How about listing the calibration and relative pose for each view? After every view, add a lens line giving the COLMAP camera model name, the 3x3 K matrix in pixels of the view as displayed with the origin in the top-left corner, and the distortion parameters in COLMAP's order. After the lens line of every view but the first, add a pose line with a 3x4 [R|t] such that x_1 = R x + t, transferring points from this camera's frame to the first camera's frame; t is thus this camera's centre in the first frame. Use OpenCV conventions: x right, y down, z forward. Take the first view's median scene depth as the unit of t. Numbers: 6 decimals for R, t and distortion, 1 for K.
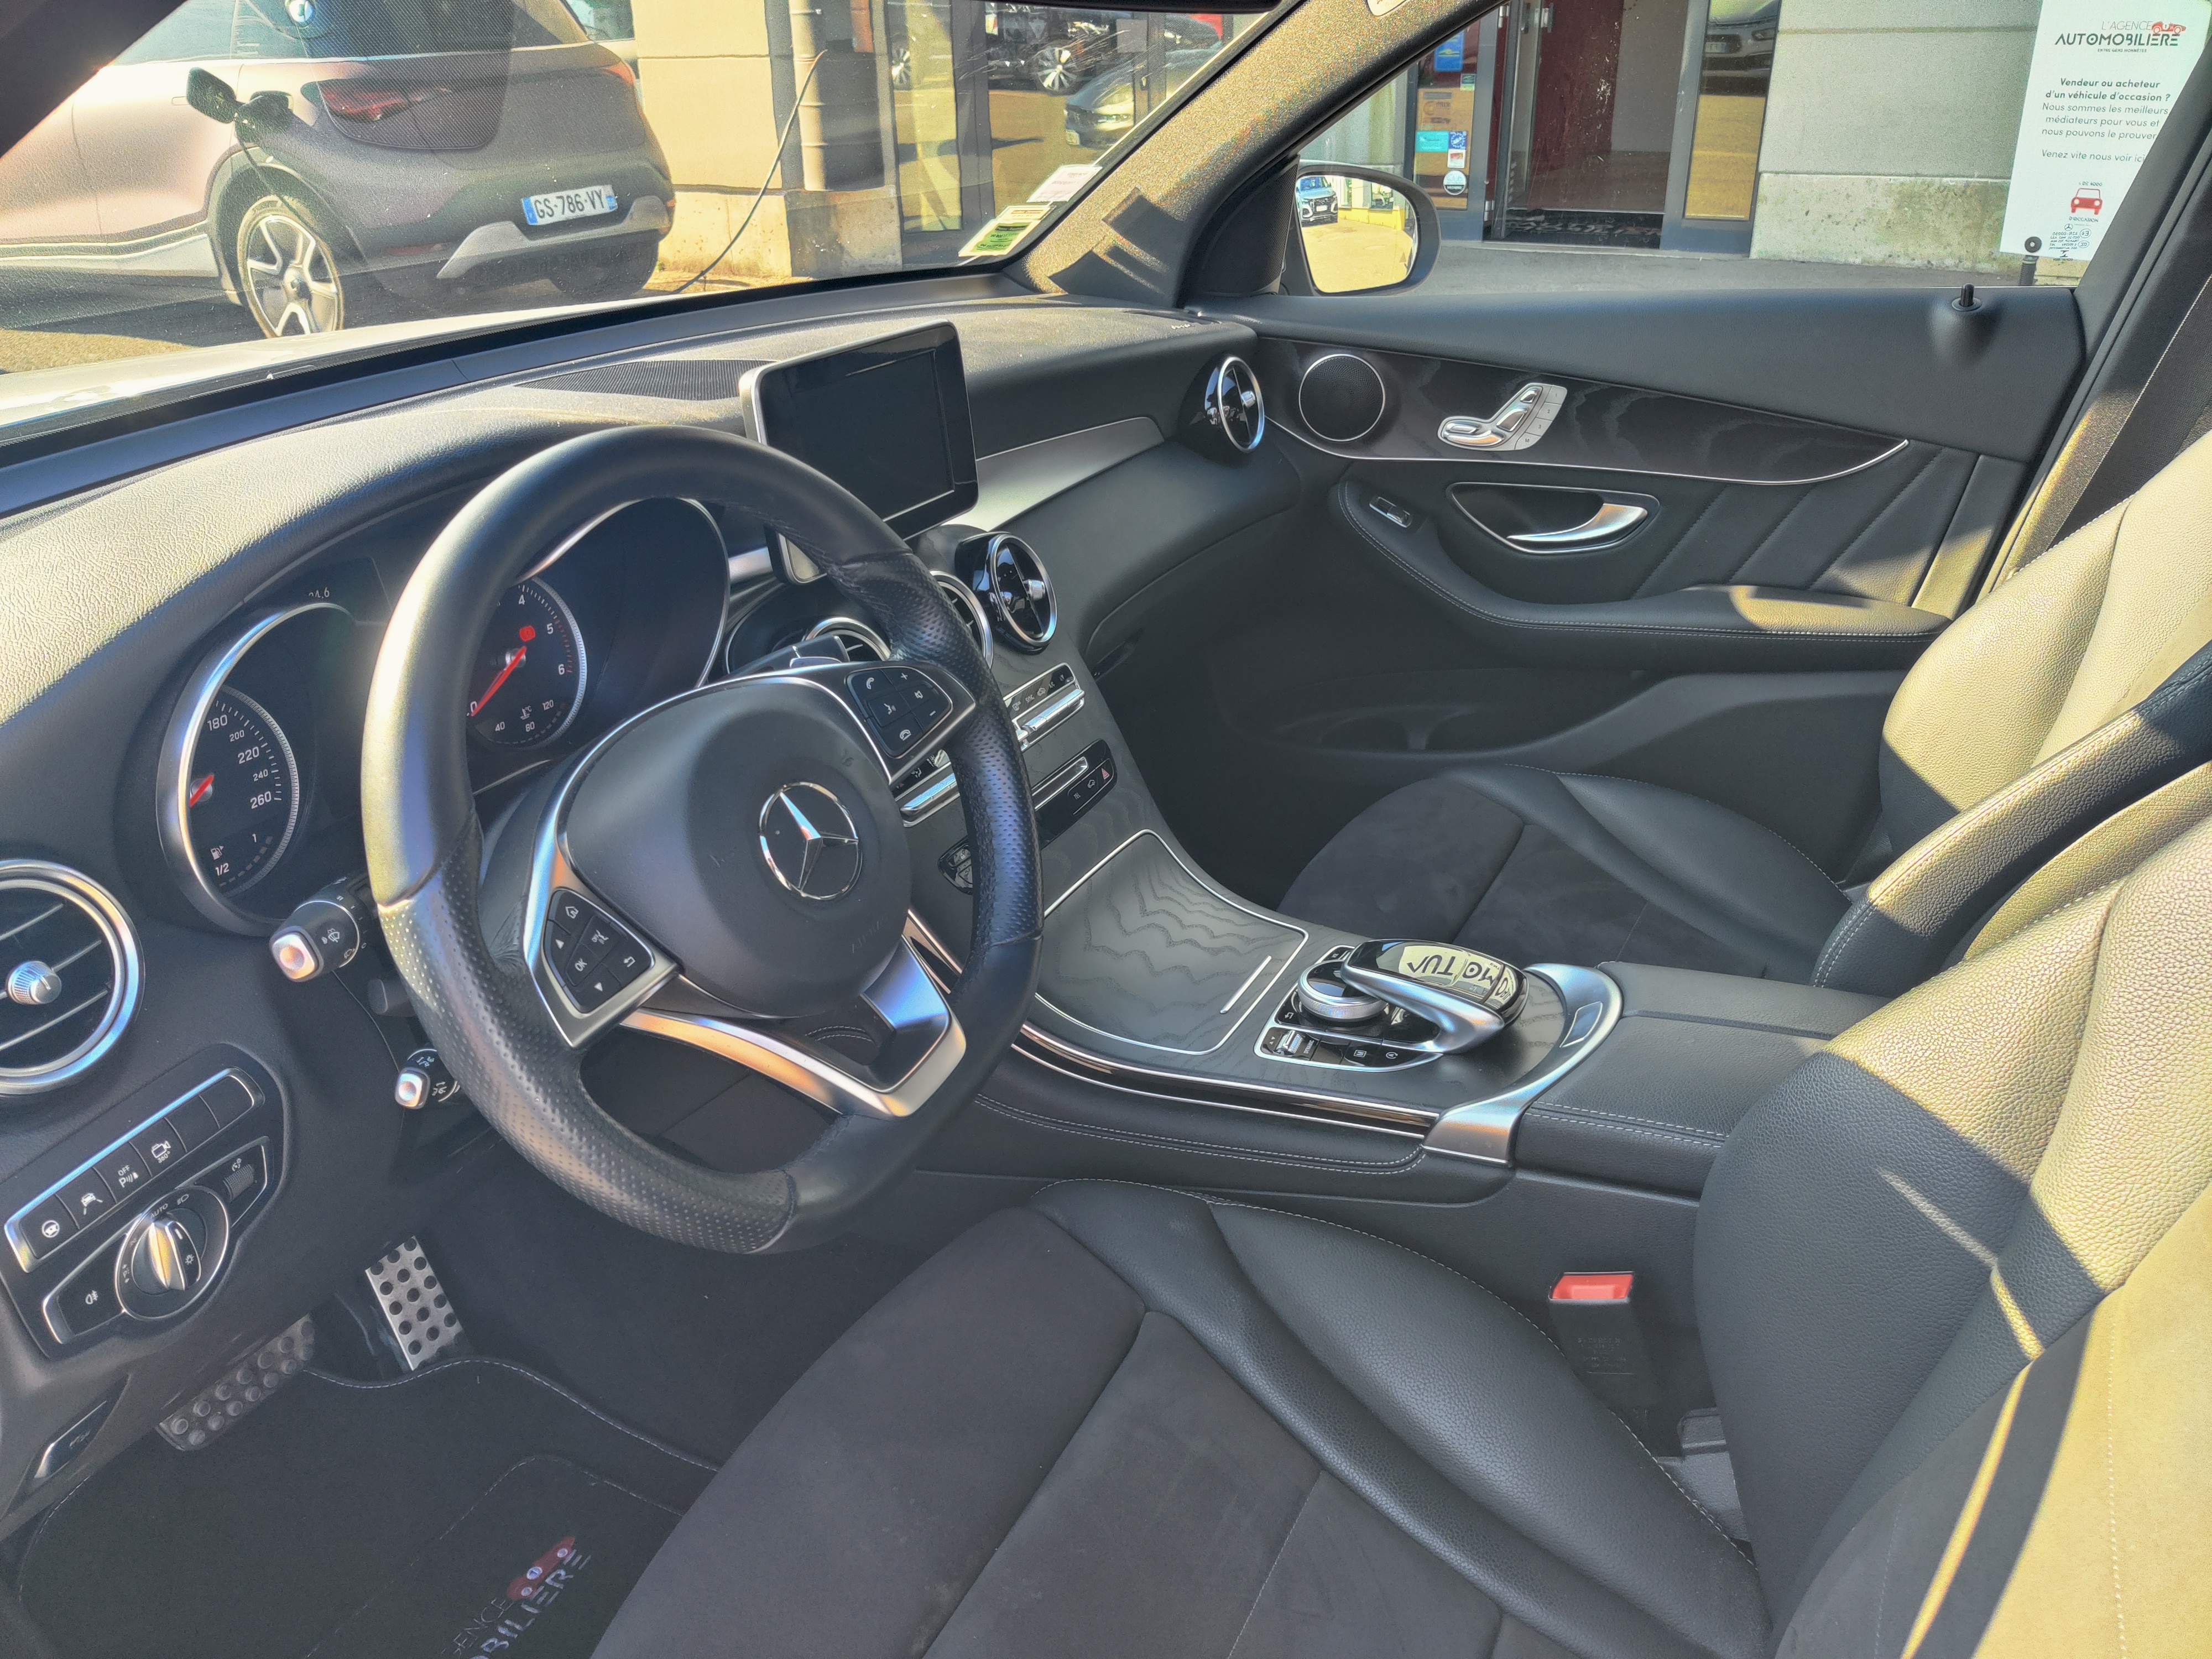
lens RADIAL K [[1666.8, 0, 1098.1], [0, 1666.8, 810.8], [0, 0, 1]] dist [0.003718, -0.016027]
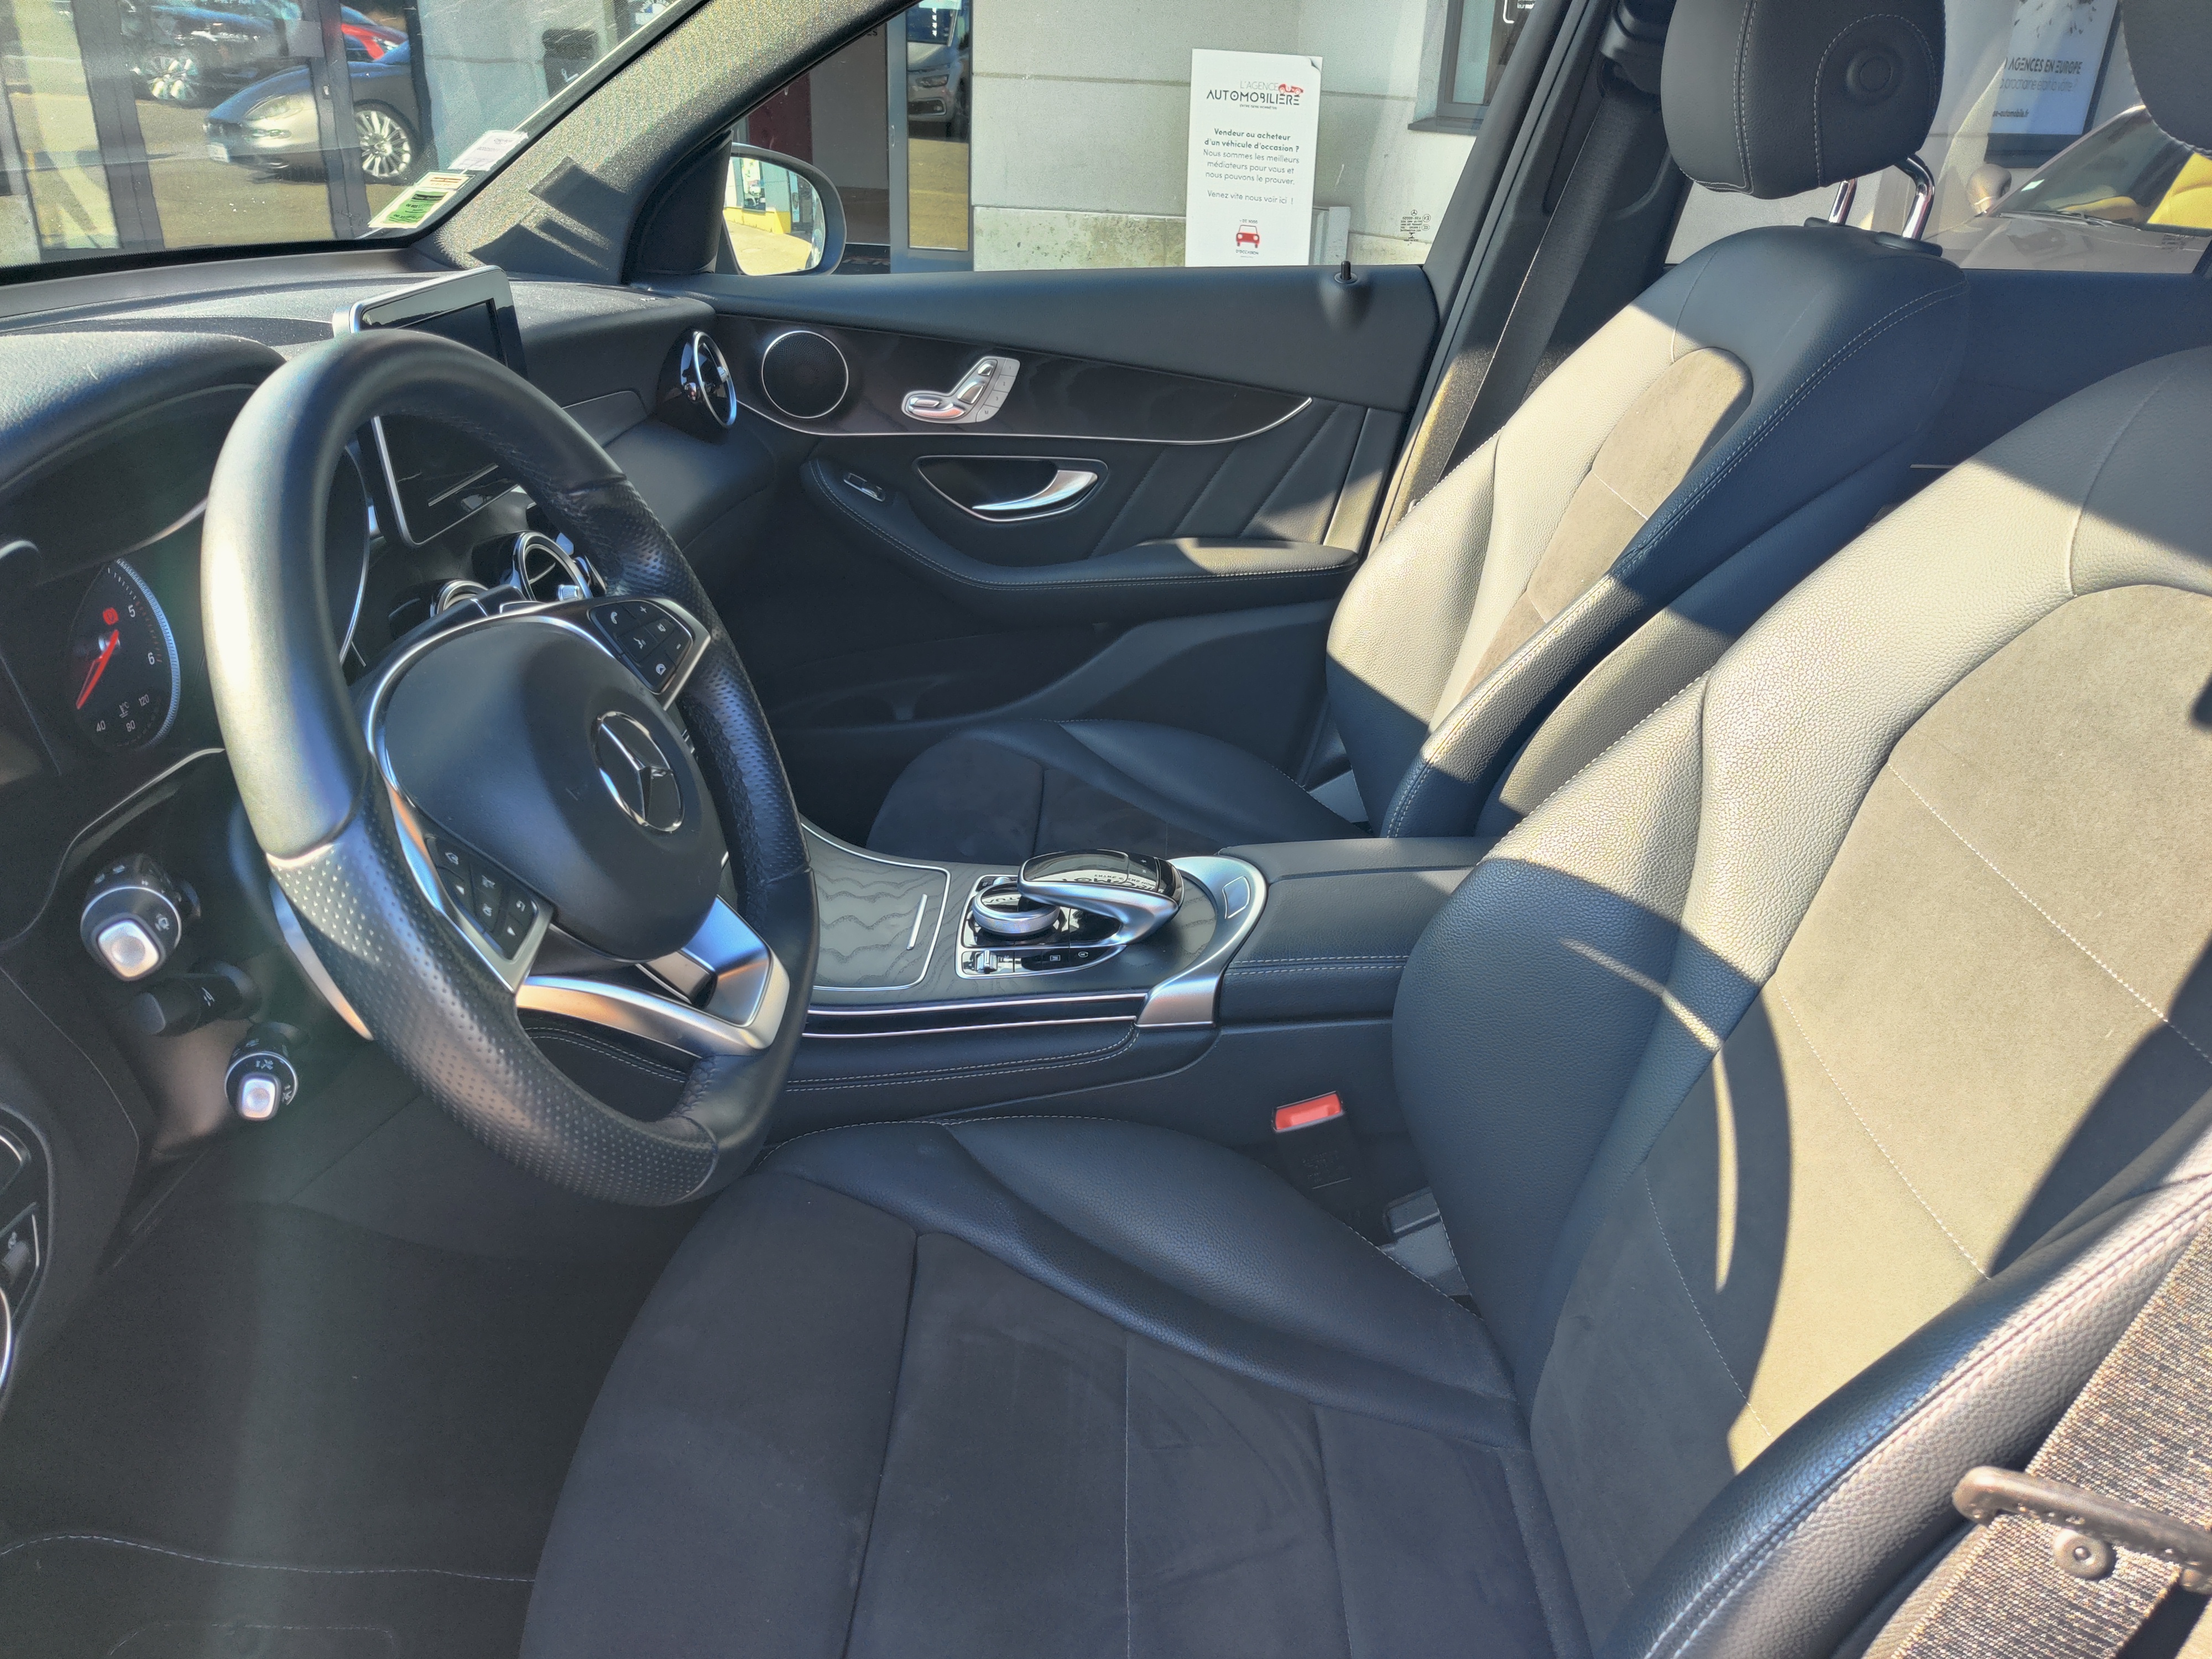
lens RADIAL K [[1666.8, 0, 1128.1], [0, 1666.8, 852.4], [0, 0, 1]] dist [0.003718, -0.016027]
pose [[0.893035, -0.137951, 0.428321, -0.159867], [0.137155, 0.990003, 0.032892, 0.033343], [-0.428576, 0.029372, 0.903028, 0.015535]]
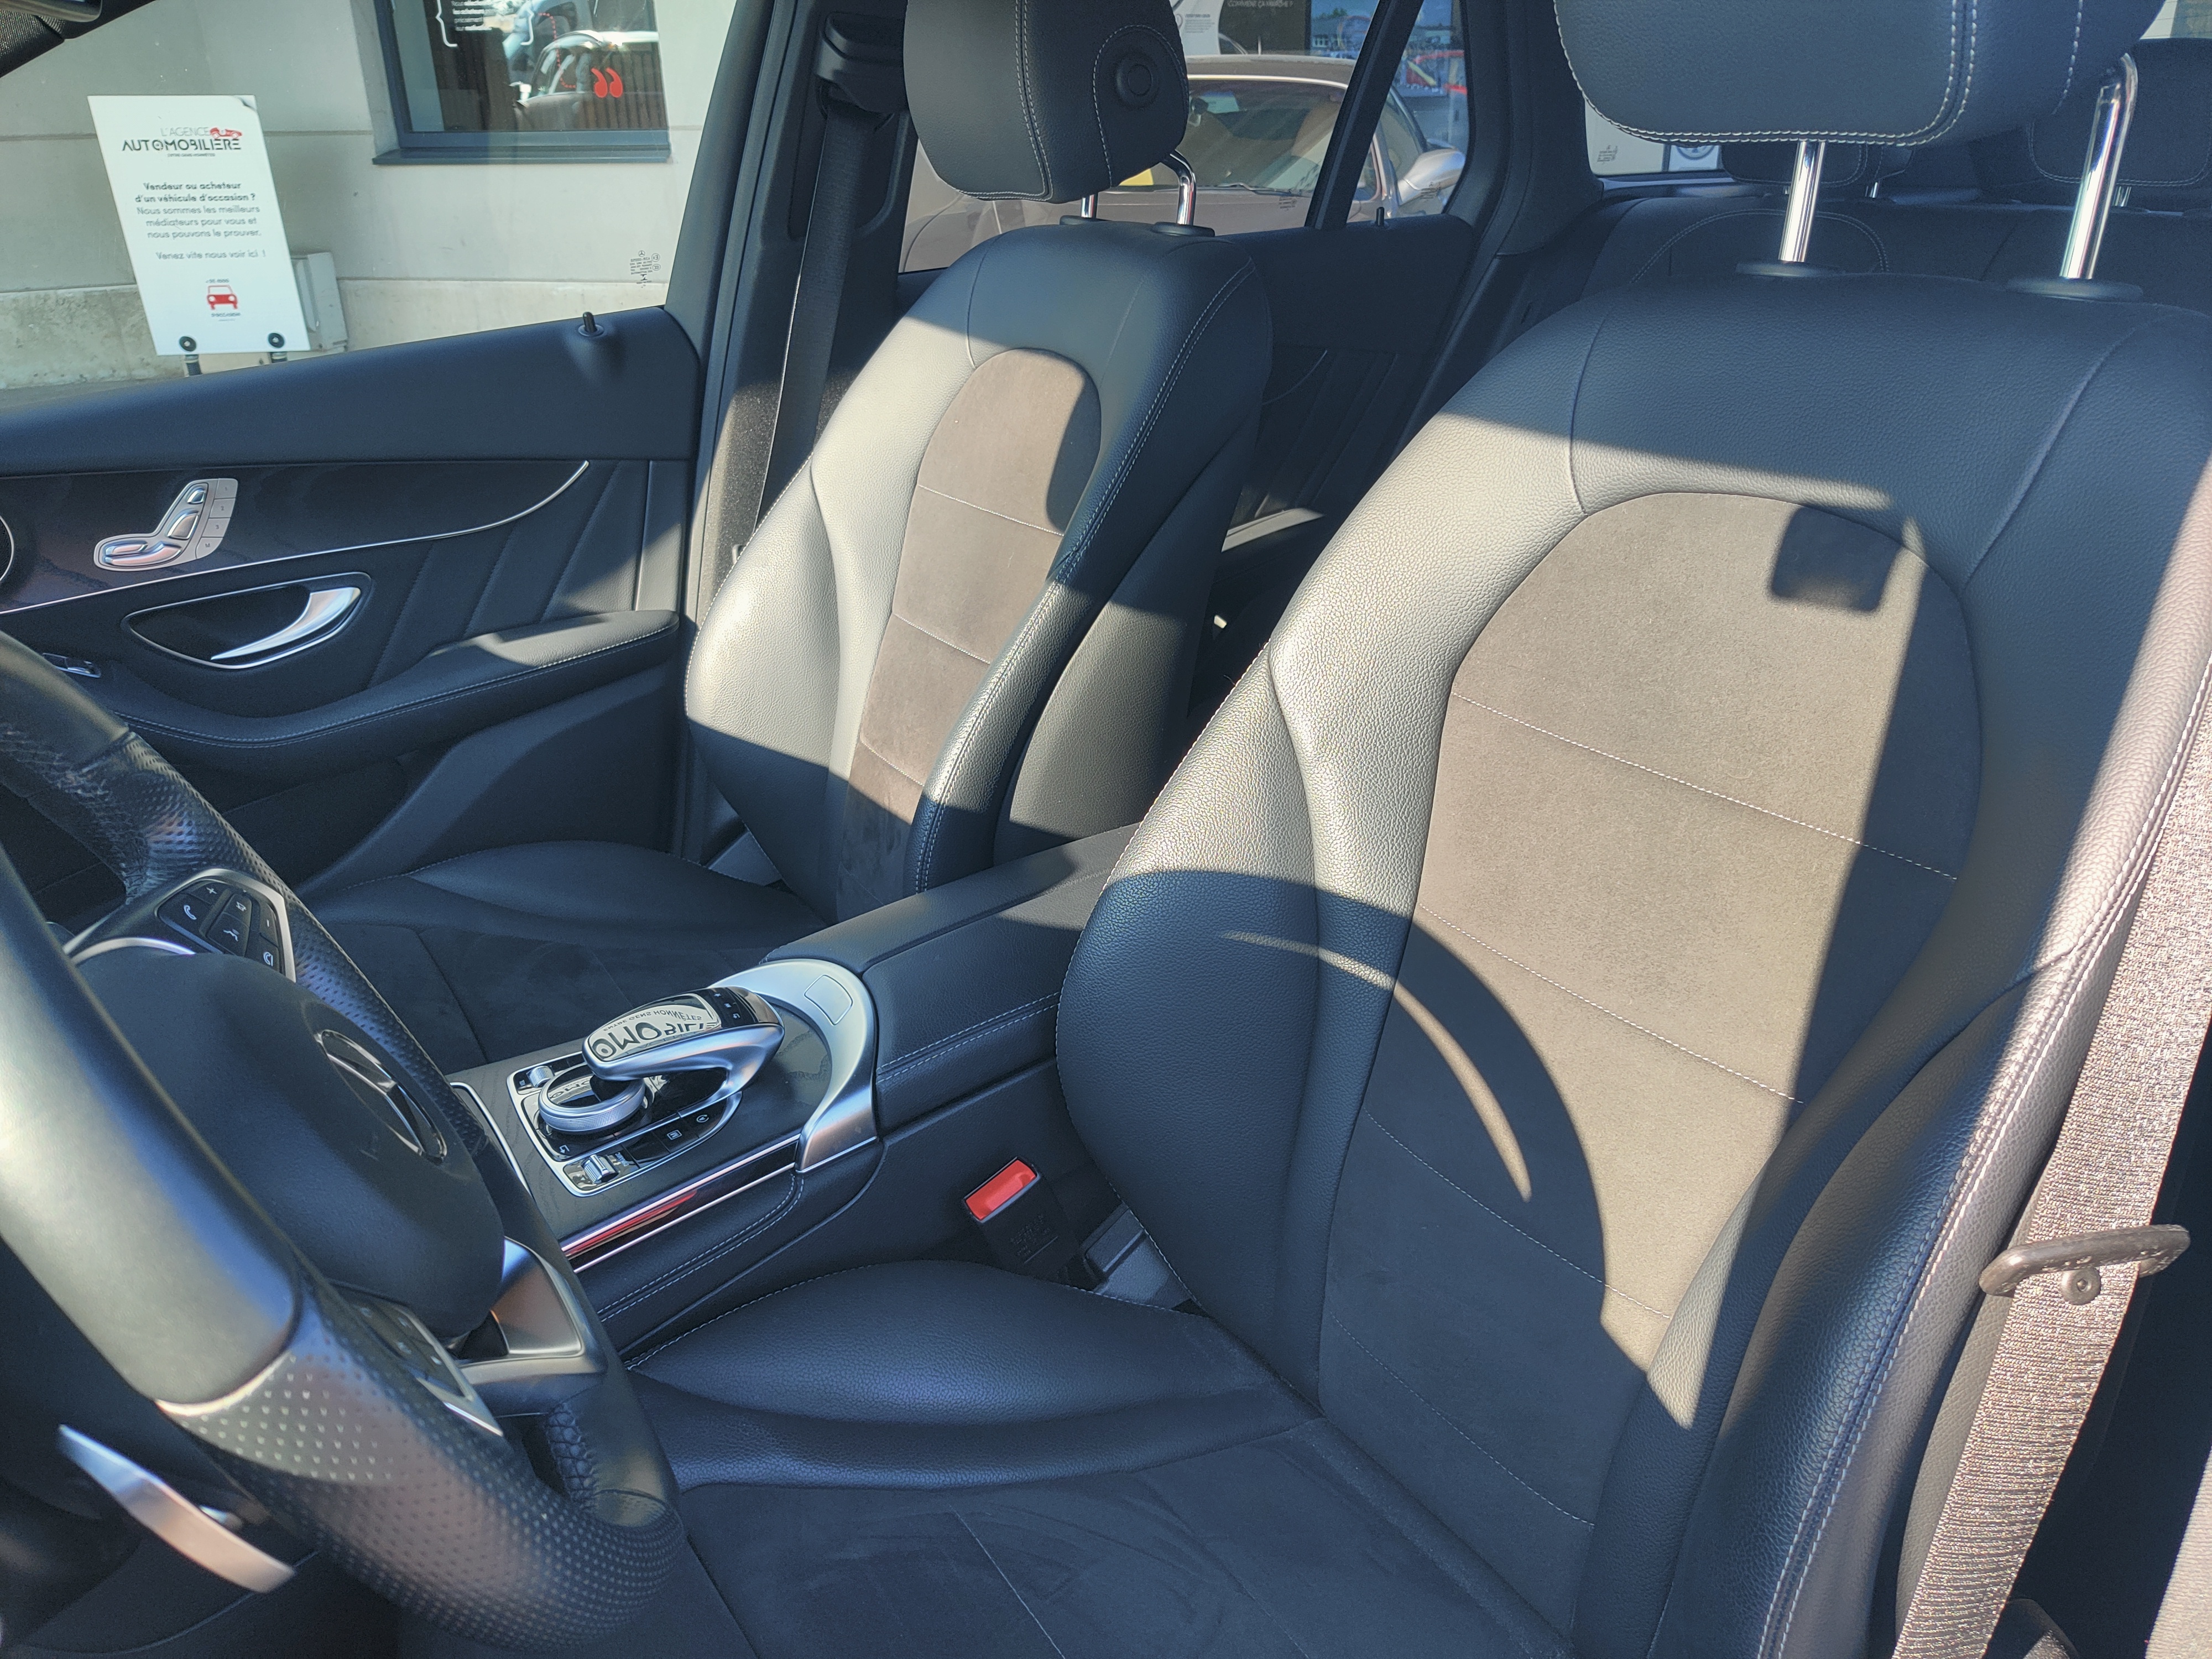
lens RADIAL K [[1666.8, 0, 1120.6], [0, 1666.8, 824.7], [0, 0, 1]] dist [0.003718, -0.016027]
pose [[0.505142, -0.340550, 0.793005, -0.256777], [0.382426, 0.912045, 0.148066, -0.034765], [-0.773680, 0.228472, 0.590948, 0.146566]]
